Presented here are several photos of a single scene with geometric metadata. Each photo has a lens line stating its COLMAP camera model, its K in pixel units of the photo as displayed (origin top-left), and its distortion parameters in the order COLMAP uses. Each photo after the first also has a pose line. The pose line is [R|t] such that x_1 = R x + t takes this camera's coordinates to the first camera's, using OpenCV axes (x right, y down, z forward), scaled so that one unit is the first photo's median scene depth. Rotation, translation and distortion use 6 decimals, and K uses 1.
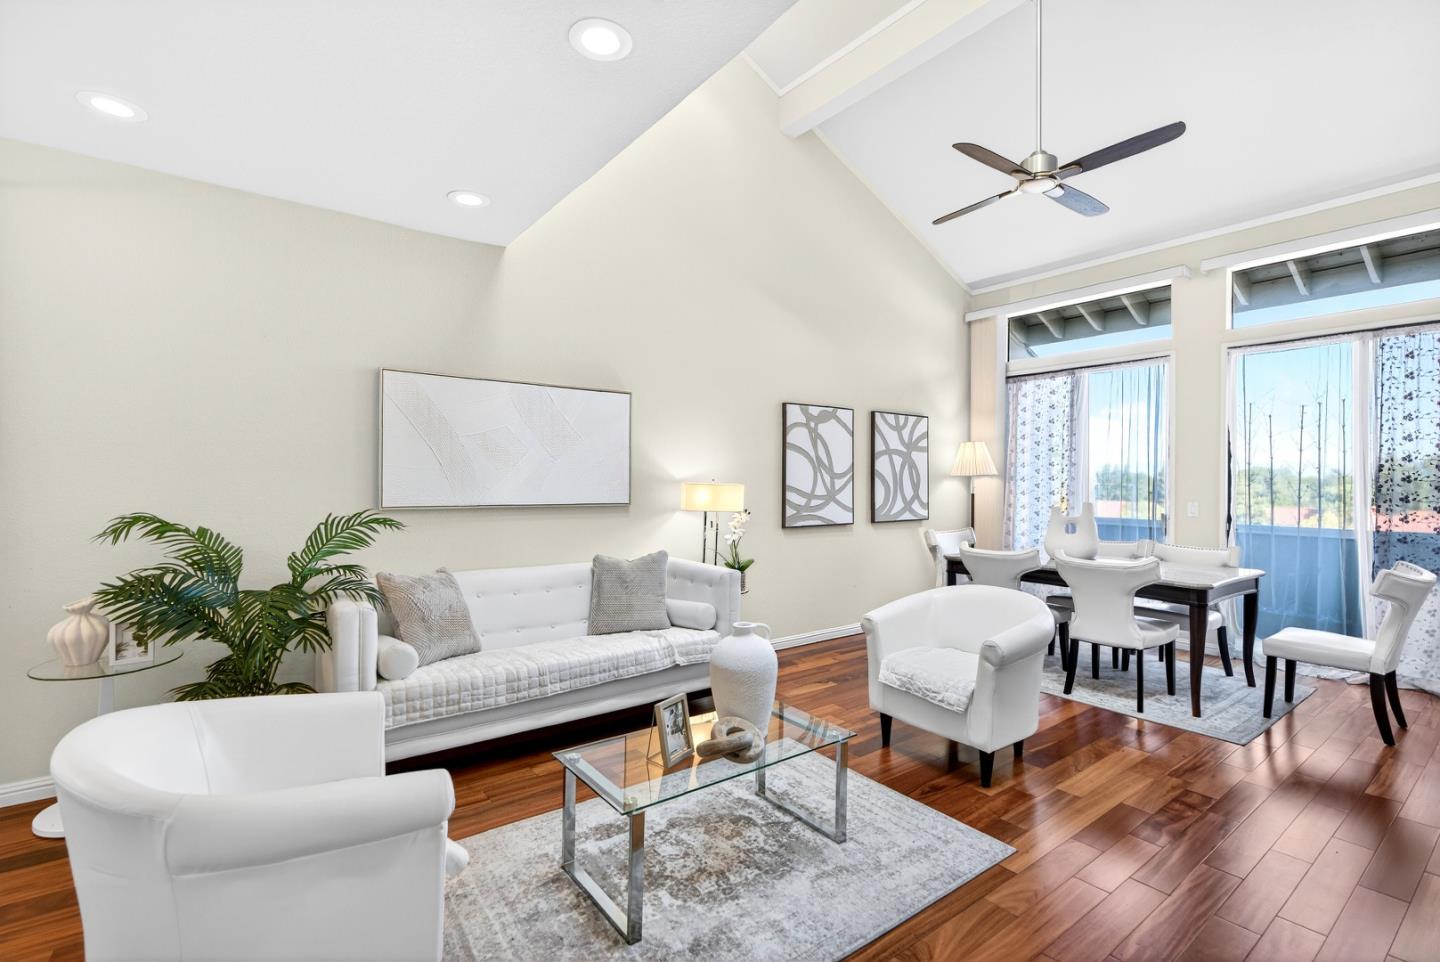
lens RADIAL K [[661.5, 0, 748.5], [0, 661.5, 479.2], [0, 0, 1]] dist [-0.001927, -0.000015]
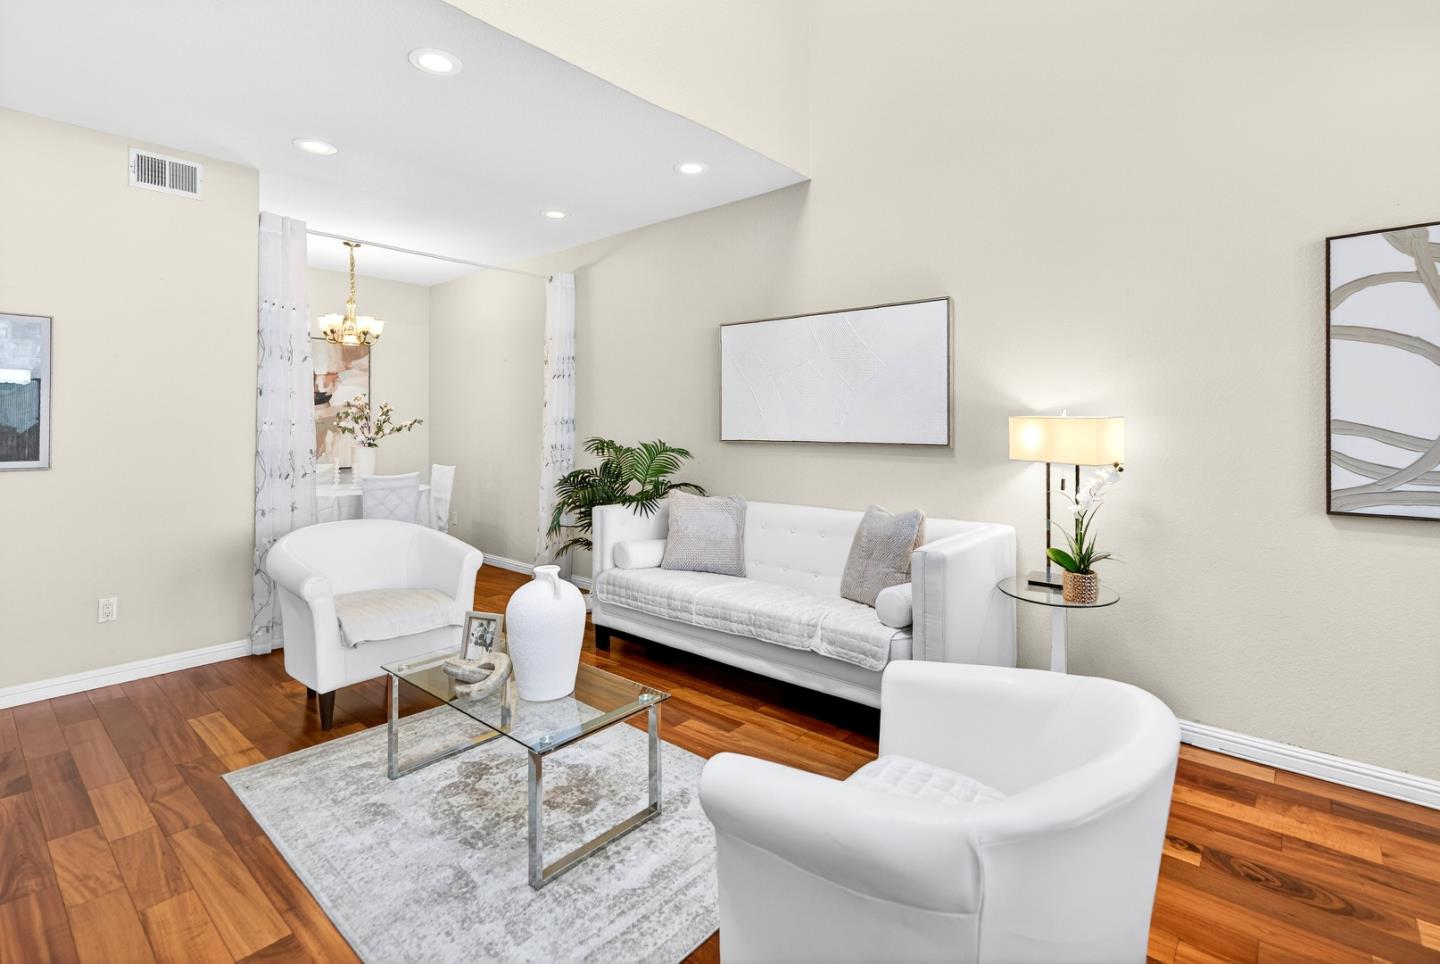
lens RADIAL K [[693.1, 0, 716.4], [0, 693.1, 419.8], [0, 0, 1]] dist [-0.002052, -0.000238]
pose [[0.172917, -0.013636, -0.984842, 0.679887], [0.000215, 0.999905, -0.013806, 0.023745], [0.984936, 0.002175, 0.172904, 0.760837]]
